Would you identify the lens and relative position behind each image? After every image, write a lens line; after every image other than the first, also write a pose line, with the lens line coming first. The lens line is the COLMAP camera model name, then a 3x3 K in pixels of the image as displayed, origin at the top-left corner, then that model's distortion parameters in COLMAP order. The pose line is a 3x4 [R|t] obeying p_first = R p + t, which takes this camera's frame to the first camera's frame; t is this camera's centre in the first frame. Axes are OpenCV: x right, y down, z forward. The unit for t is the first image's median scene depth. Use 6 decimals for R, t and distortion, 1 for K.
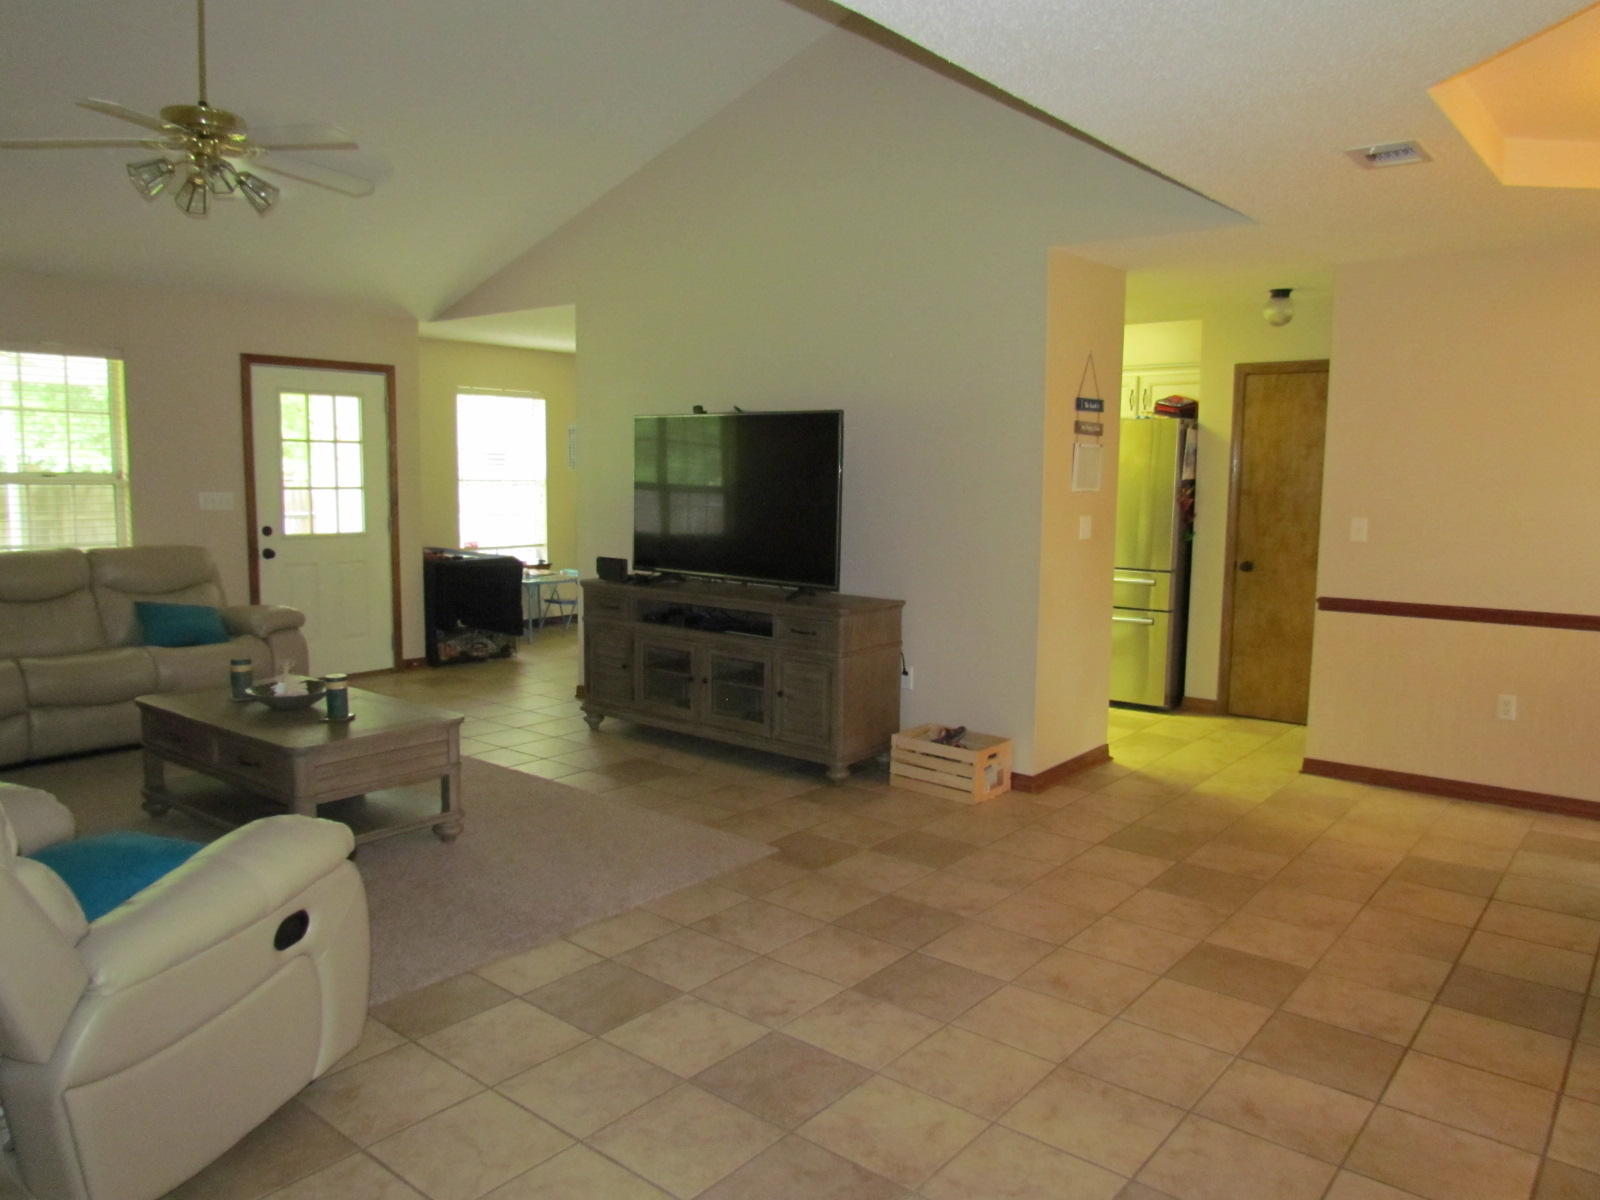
lens RADIAL K [[1120.7, 0, 789.8], [0, 1120.7, 597.9], [0, 0, 1]] dist [-0.012206, -0.004511]
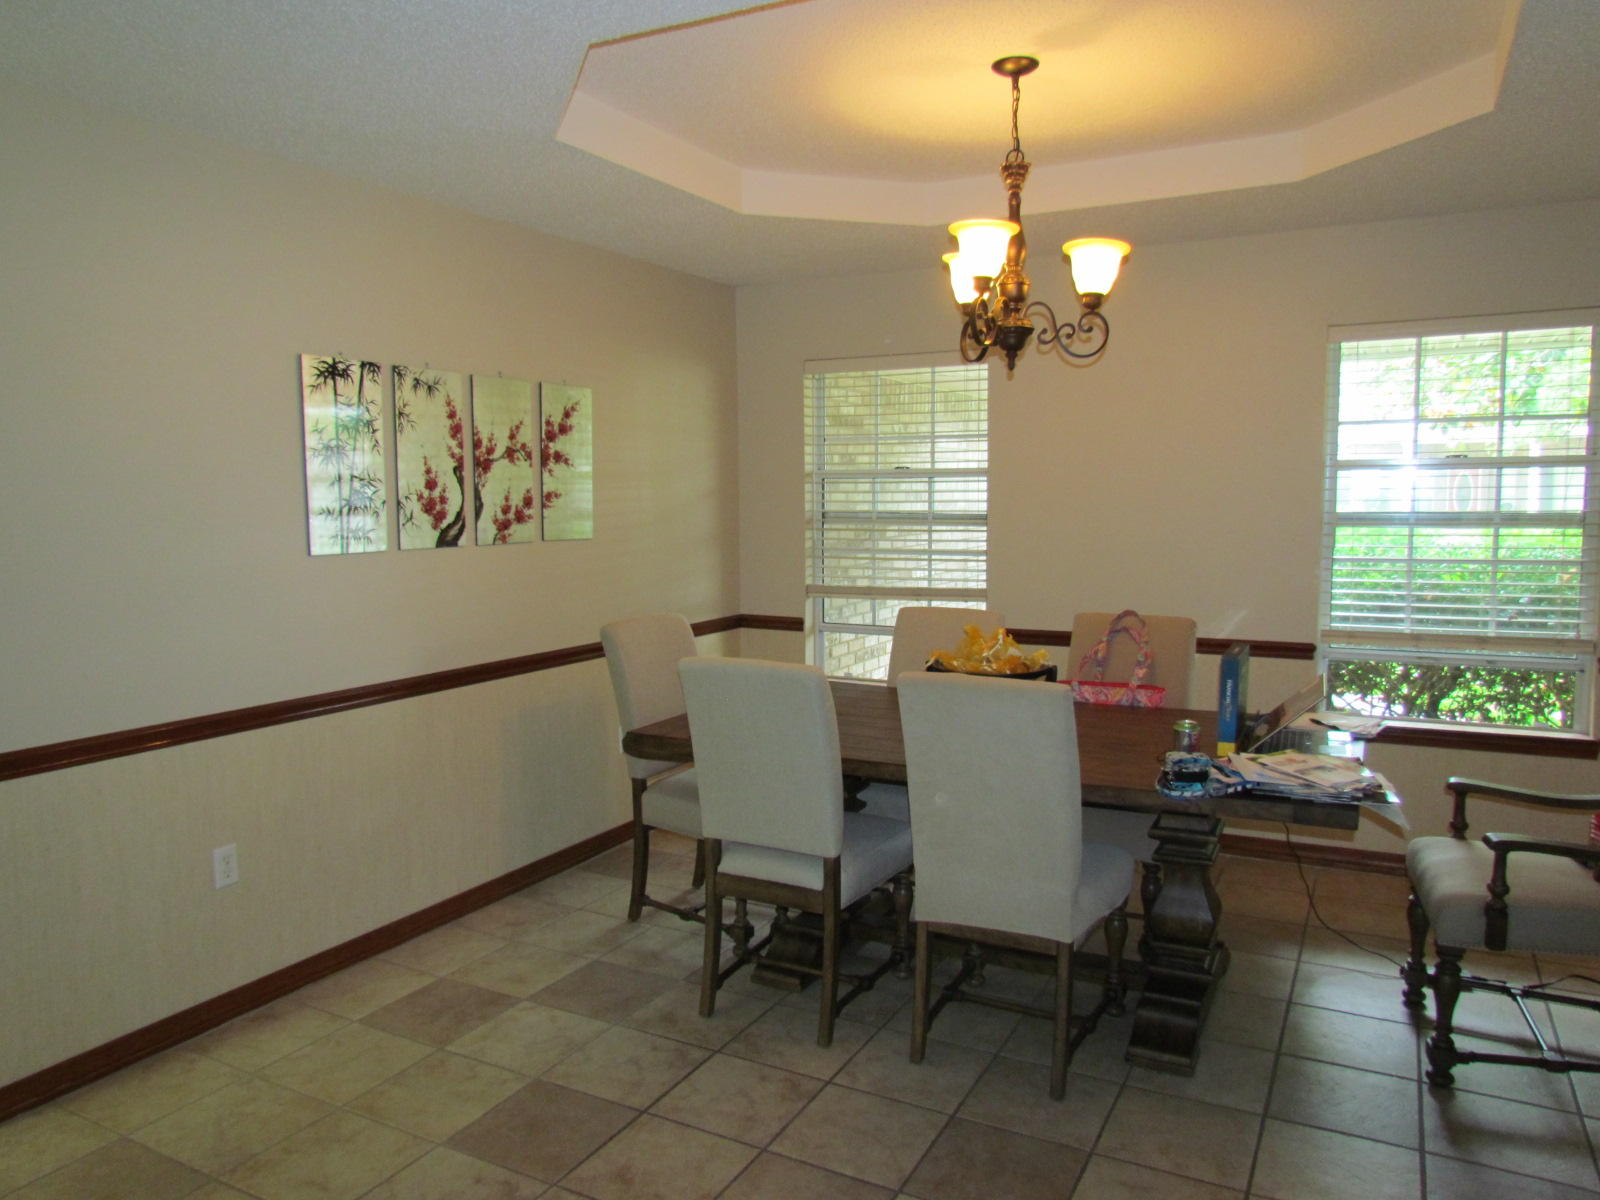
lens RADIAL K [[1130.5, 0, 796.7], [0, 1130.5, 590.3], [0, 0, 1]] dist [-0.012337, -0.004333]
pose [[-0.197202, -0.076050, 0.977409, -0.017318], [0.125572, 0.986815, 0.102117, -0.061893], [-0.972287, 0.142873, -0.185052, 0.637001]]
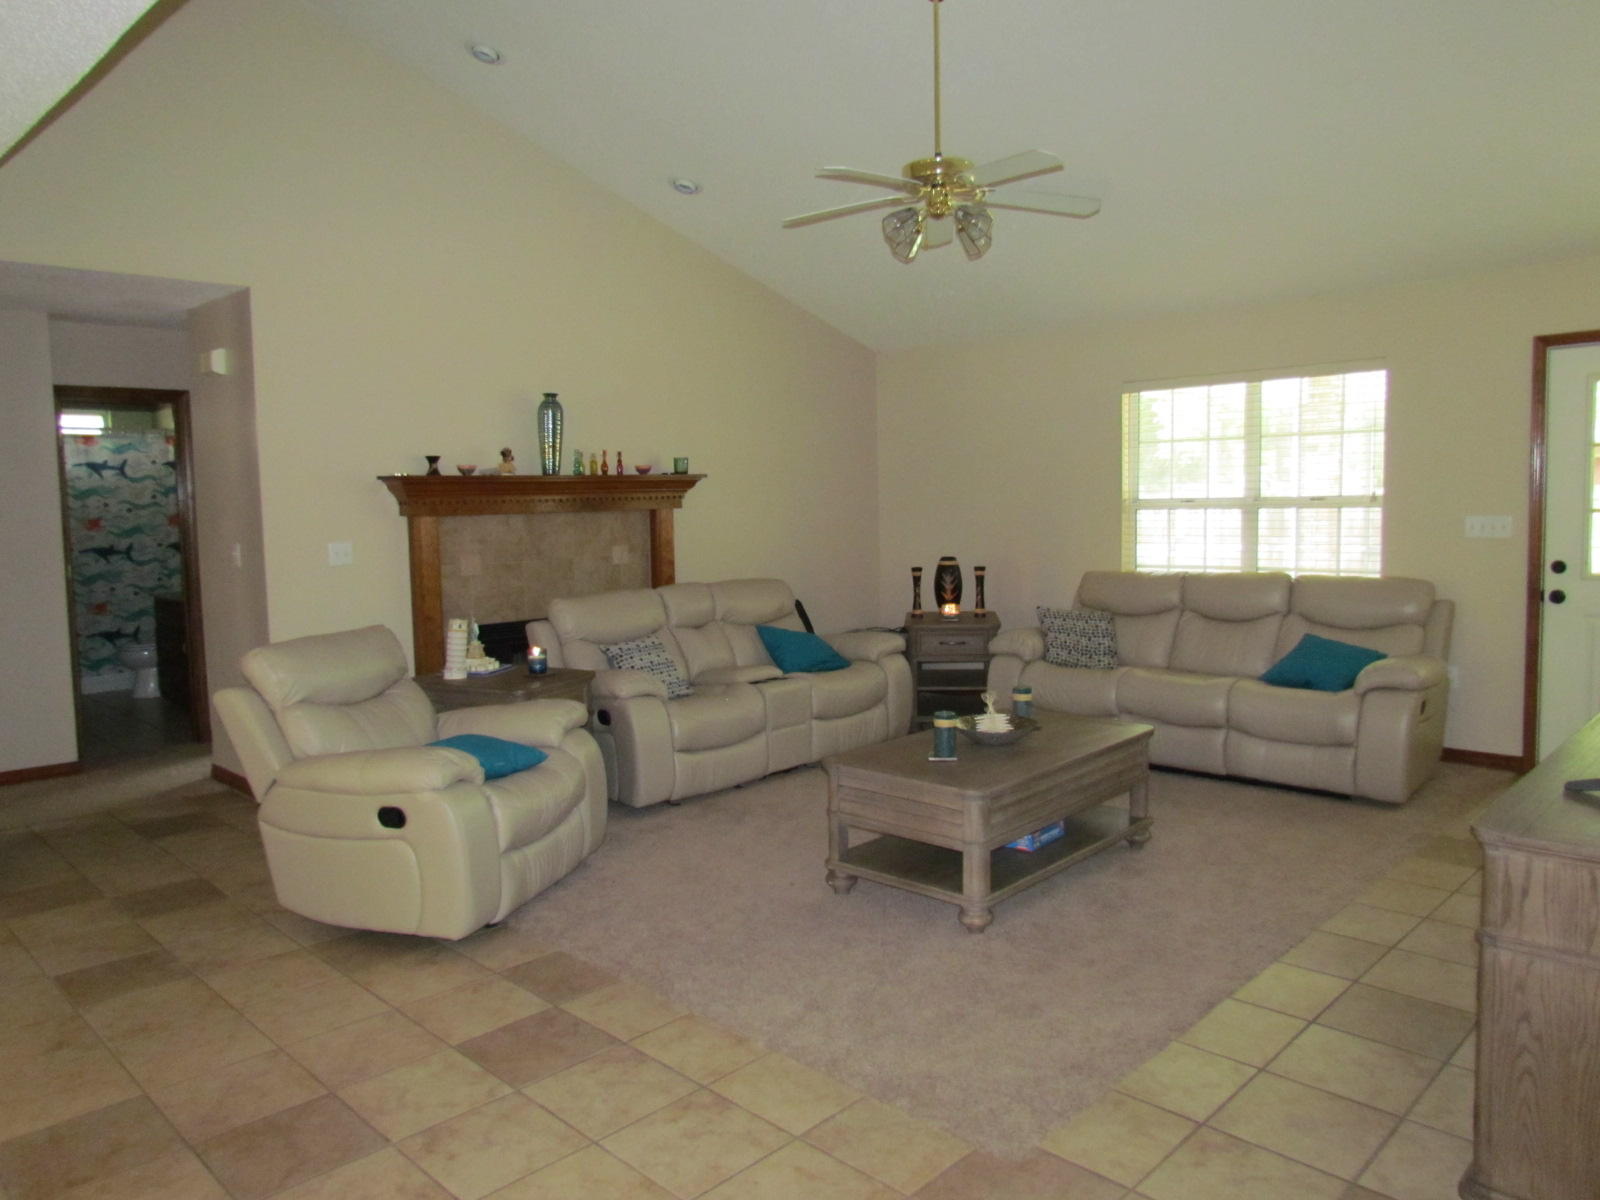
lens RADIAL K [[1120.7, 0, 789.8], [0, 1120.7, 597.9], [0, 0, 1]] dist [-0.012206, -0.004511]
pose [[-0.095700, 0.071306, -0.992853, 0.380323], [-0.086636, 0.993049, 0.079670, -0.063087], [0.991633, 0.093641, -0.088857, 0.649295]]
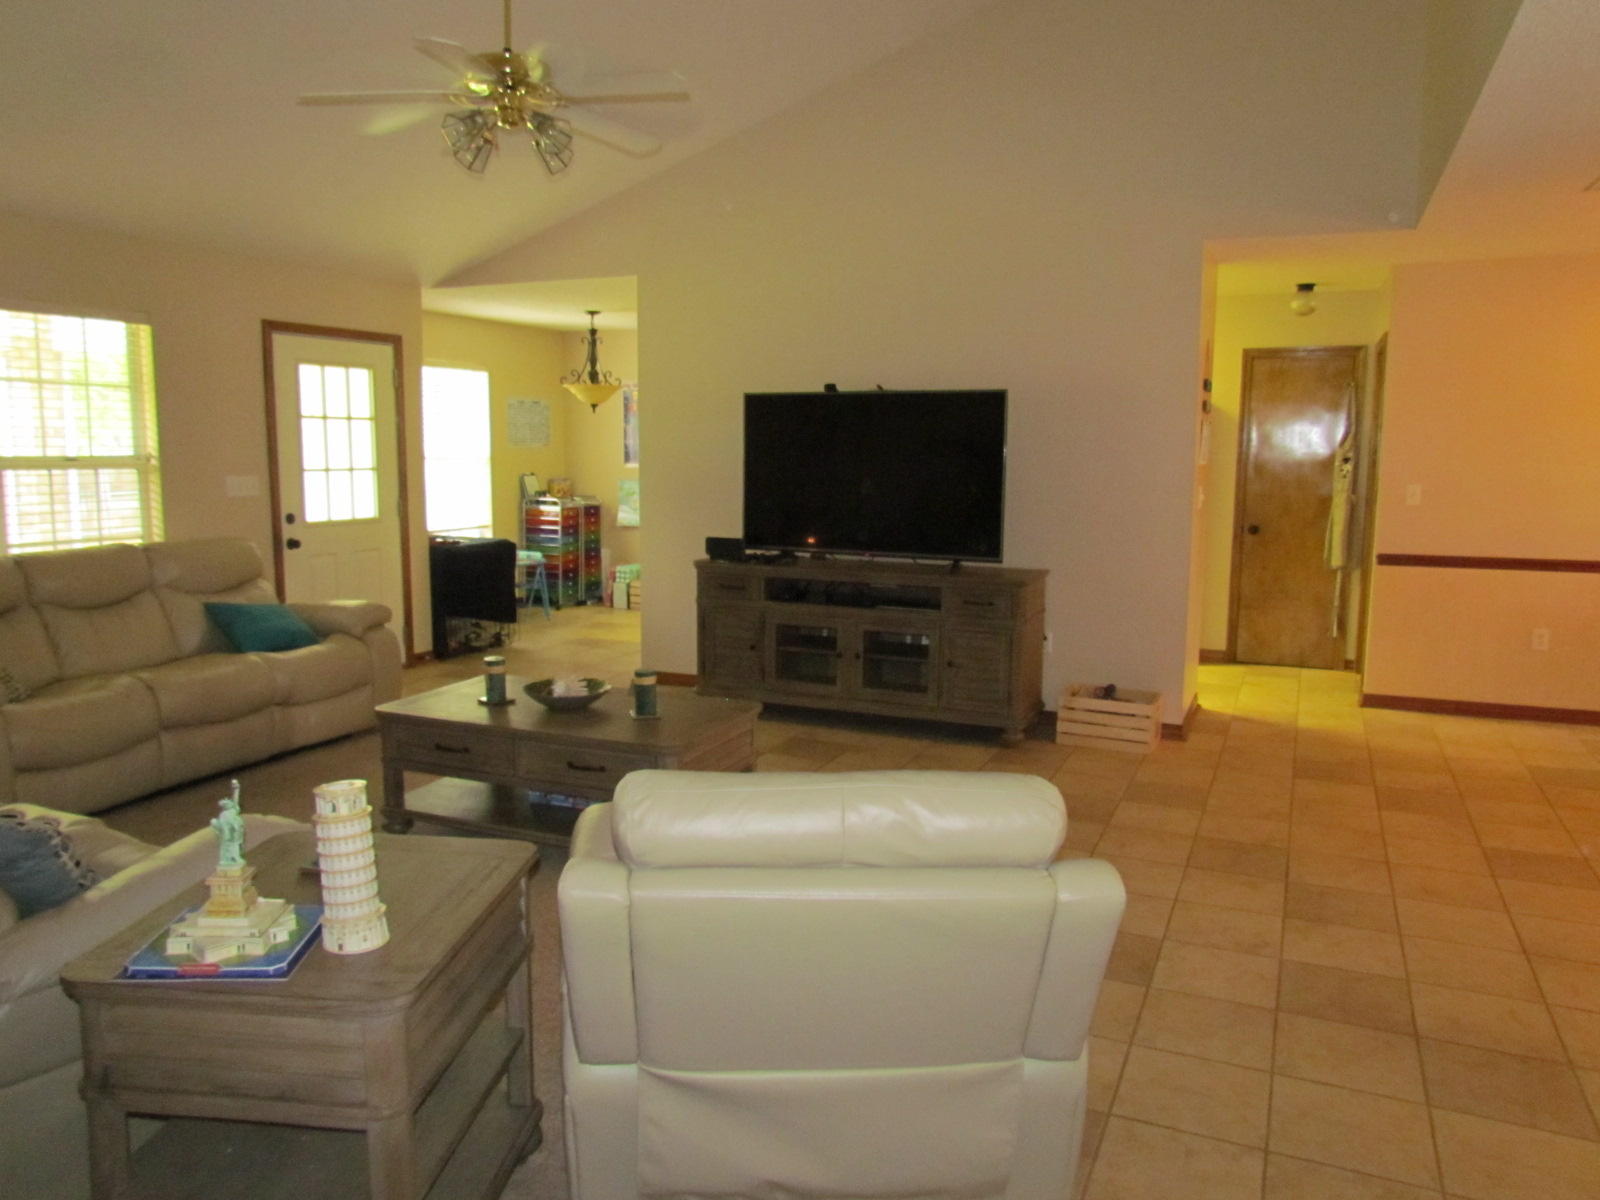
lens RADIAL K [[1130.5, 0, 796.7], [0, 1130.5, 590.3], [0, 0, 1]] dist [-0.012337, -0.004333]
pose [[0.965982, -0.039981, 0.255501, -0.360497], [0.035734, 0.999136, 0.021243, -0.008296], [-0.256130, -0.011390, 0.966575, 0.024521]]
